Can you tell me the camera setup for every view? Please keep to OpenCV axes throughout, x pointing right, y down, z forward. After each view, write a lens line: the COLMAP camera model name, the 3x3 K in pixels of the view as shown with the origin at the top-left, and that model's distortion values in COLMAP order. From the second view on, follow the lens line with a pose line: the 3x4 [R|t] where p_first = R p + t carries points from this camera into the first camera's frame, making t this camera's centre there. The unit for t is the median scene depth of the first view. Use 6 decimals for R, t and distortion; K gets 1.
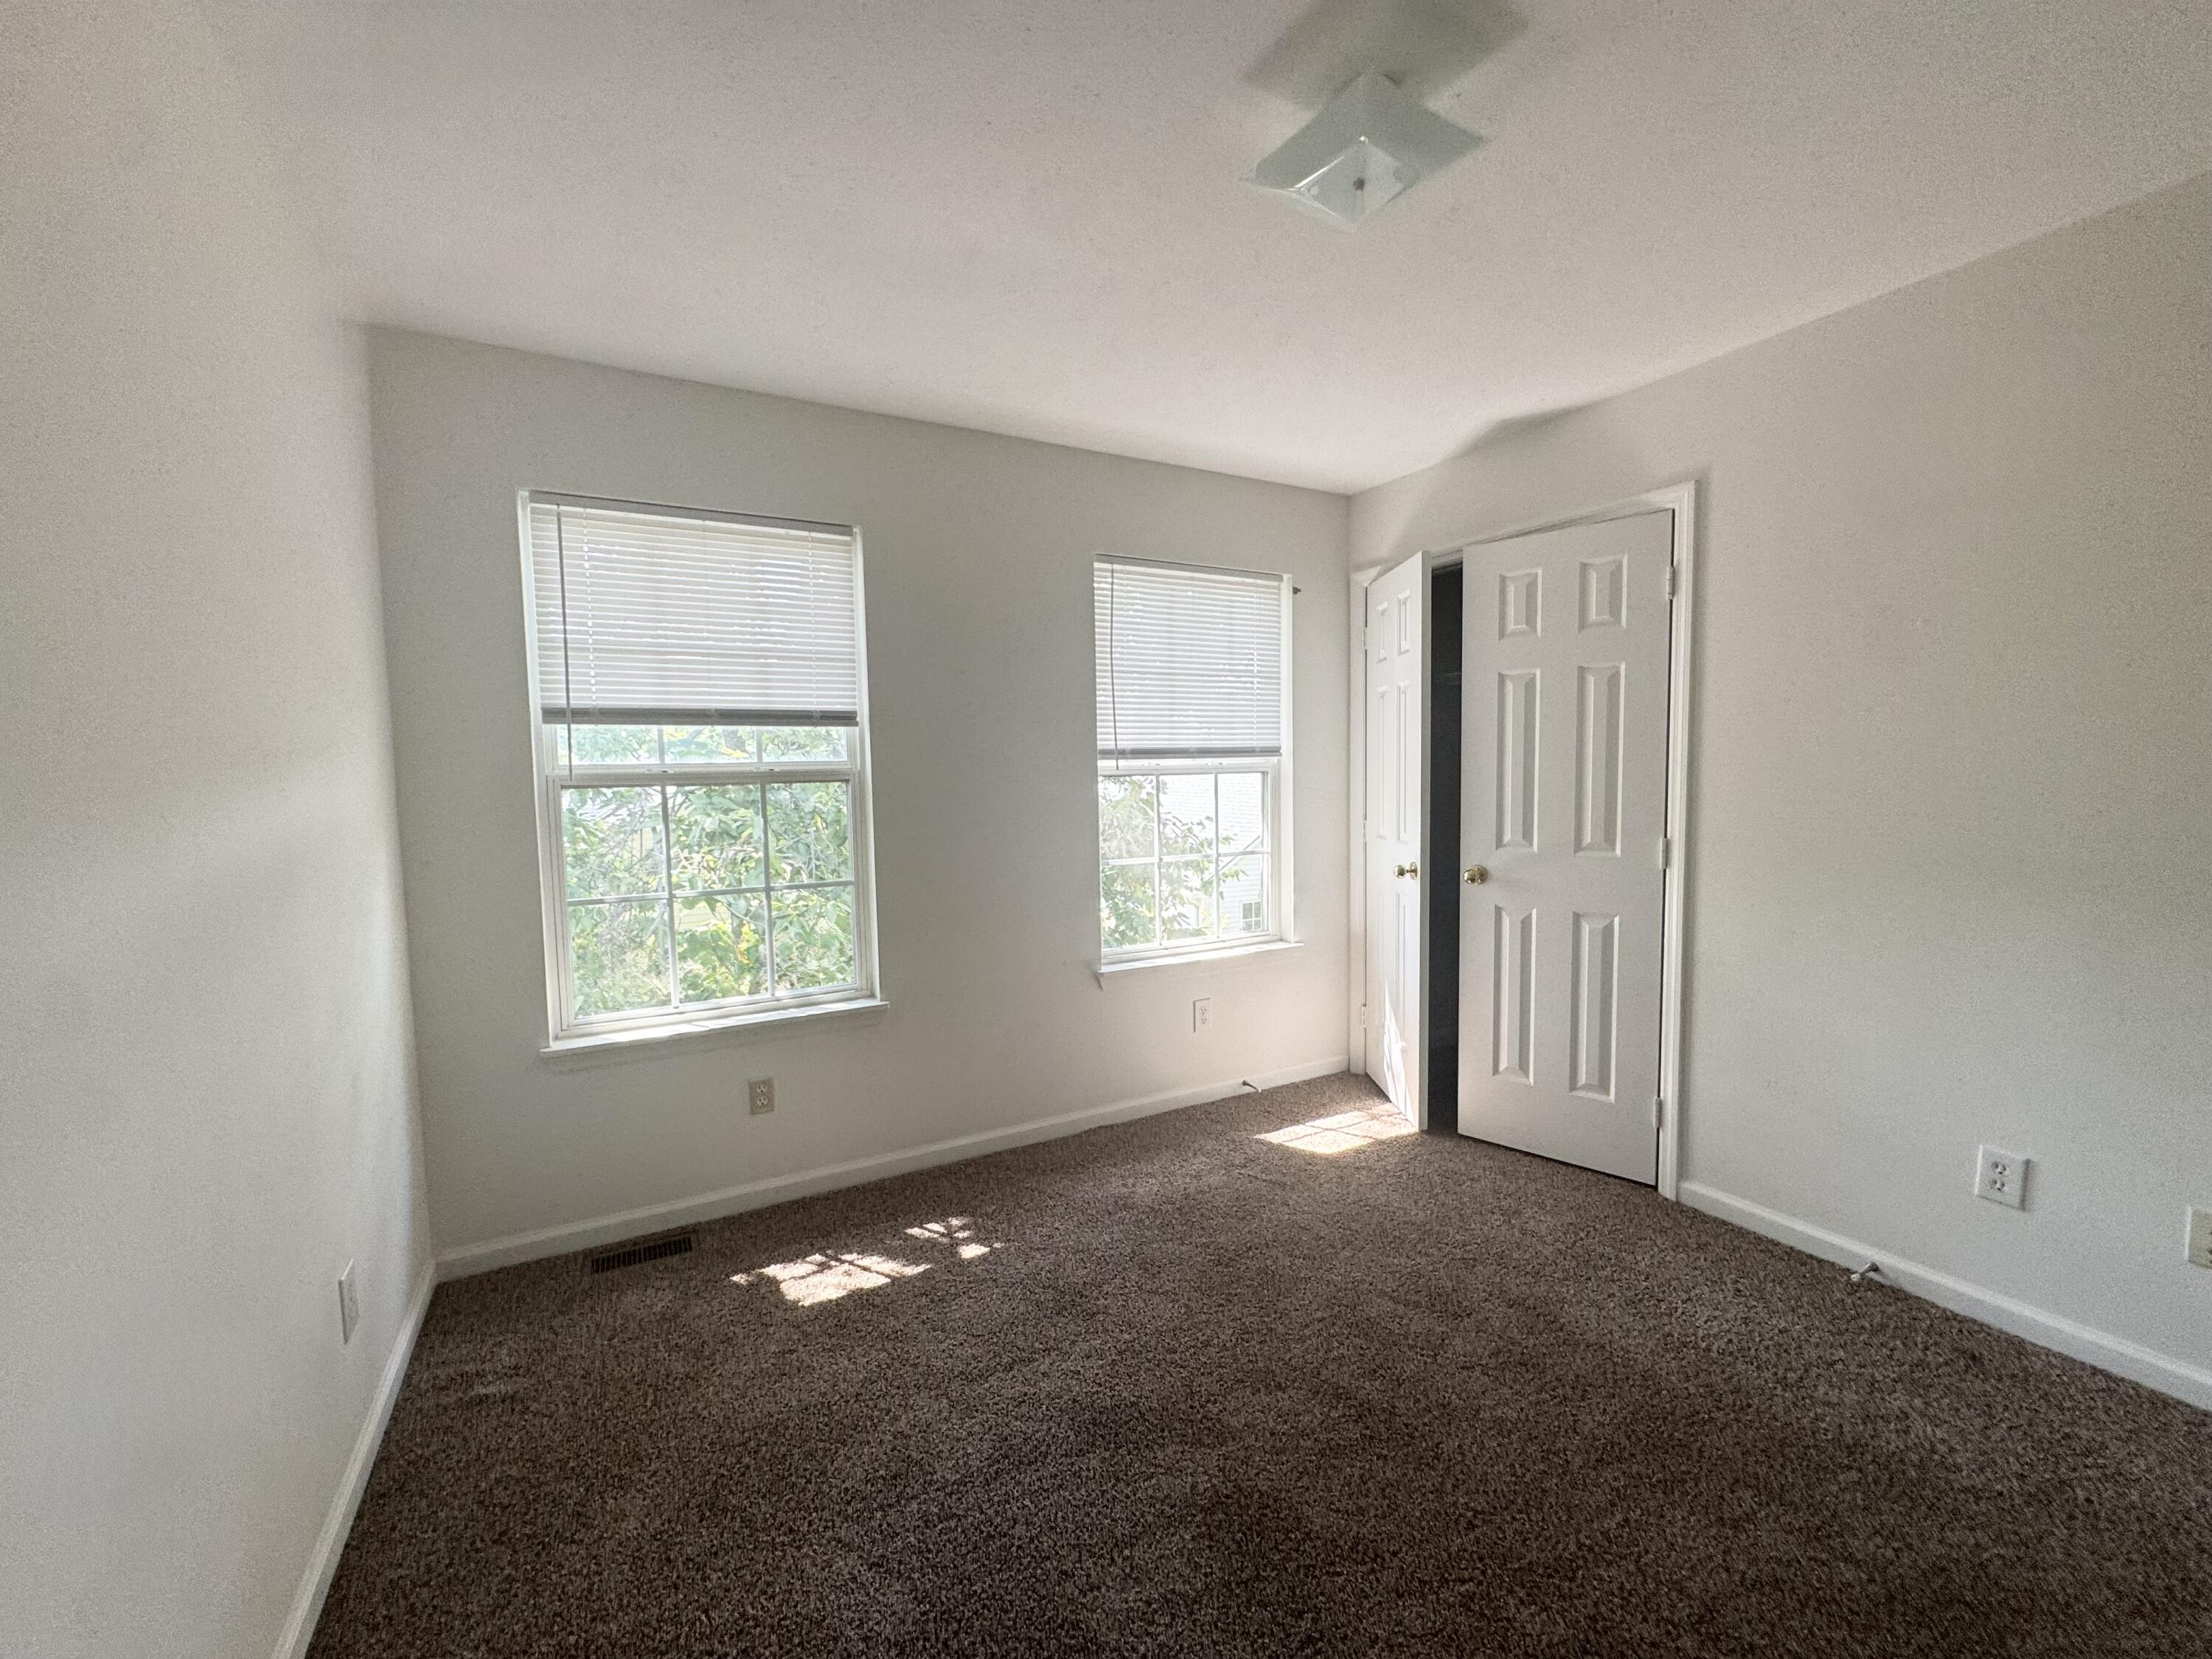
lens RADIAL K [[882.3, 0, 1127.8], [0, 882.3, 833.0], [0, 0, 1]] dist [-0.006510, 0.000829]
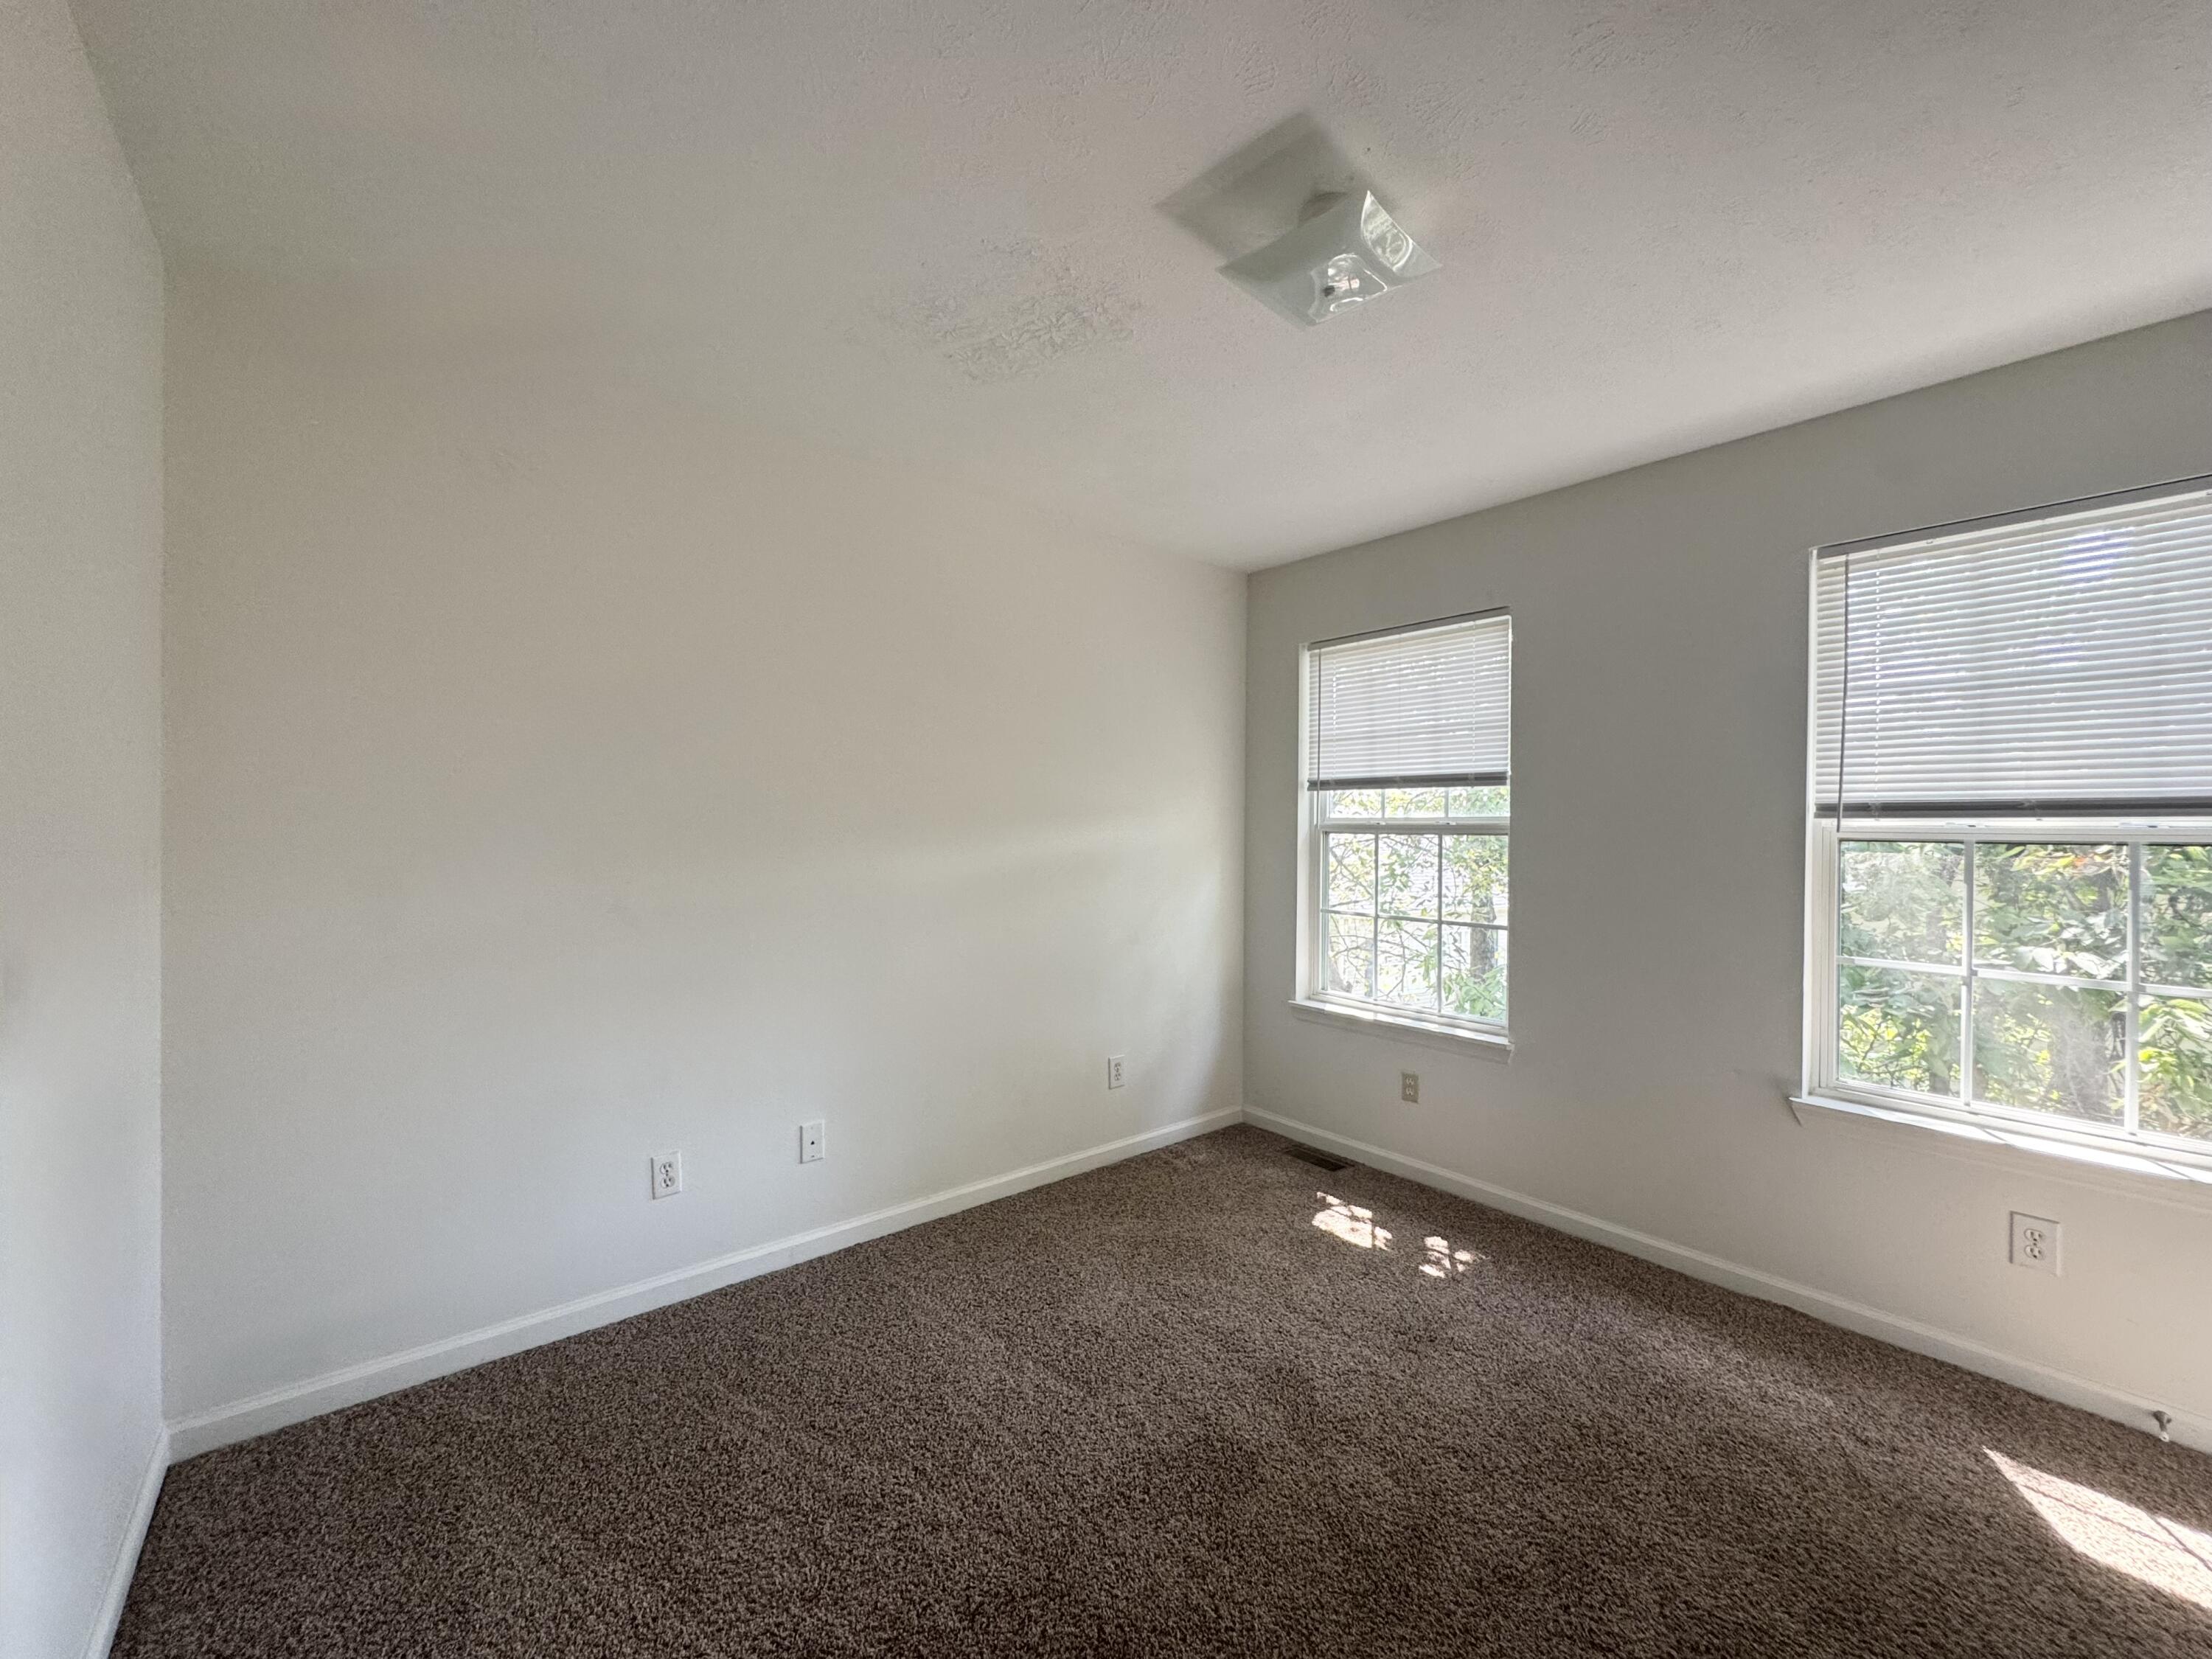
lens RADIAL K [[882.3, 0, 1113.5], [0, 882.3, 839.0], [0, 0, 1]] dist [-0.006510, 0.000829]
pose [[0.200452, 0.030178, -0.979239, 0.677802], [-0.088803, 0.995971, 0.012515, -0.024617], [0.975670, 0.084451, 0.202325, 0.309179]]
